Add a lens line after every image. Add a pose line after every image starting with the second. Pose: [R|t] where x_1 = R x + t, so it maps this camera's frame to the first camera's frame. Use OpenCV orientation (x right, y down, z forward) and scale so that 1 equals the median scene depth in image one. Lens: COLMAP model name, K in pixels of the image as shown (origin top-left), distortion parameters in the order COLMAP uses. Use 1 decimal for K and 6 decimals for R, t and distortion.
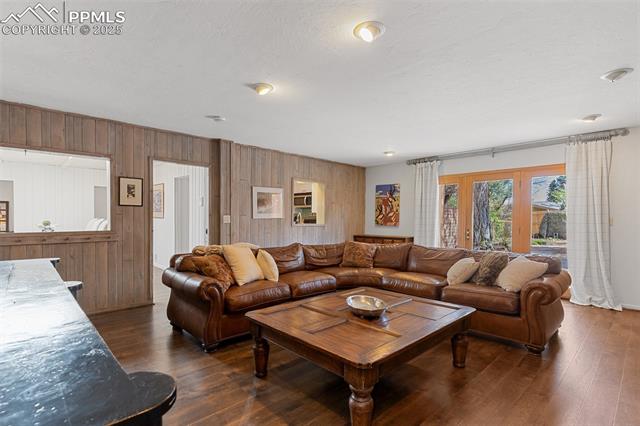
lens RADIAL K [[310.4, 0, 319.3], [0, 310.4, 218.3], [0, 0, 1]] dist [0.005380, 0.000530]
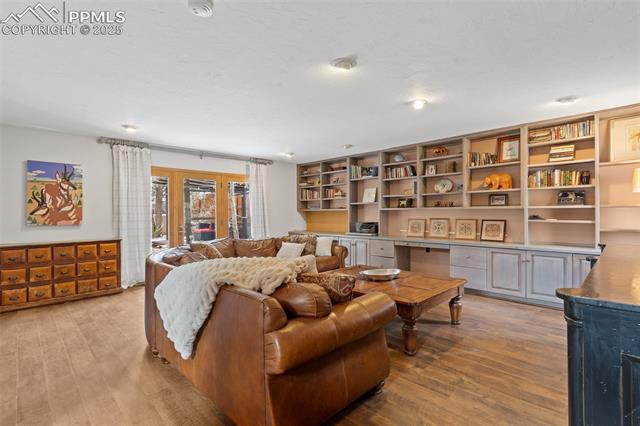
lens RADIAL K [[310.4, 0, 315.3], [0, 310.4, 213.0], [0, 0, 1]] dist [0.005380, 0.000530]
pose [[-0.014079, -0.009944, 0.999851, -0.454233], [0.003500, 0.999944, 0.009995, -0.007738], [-0.999895, 0.003641, -0.014043, 0.471919]]
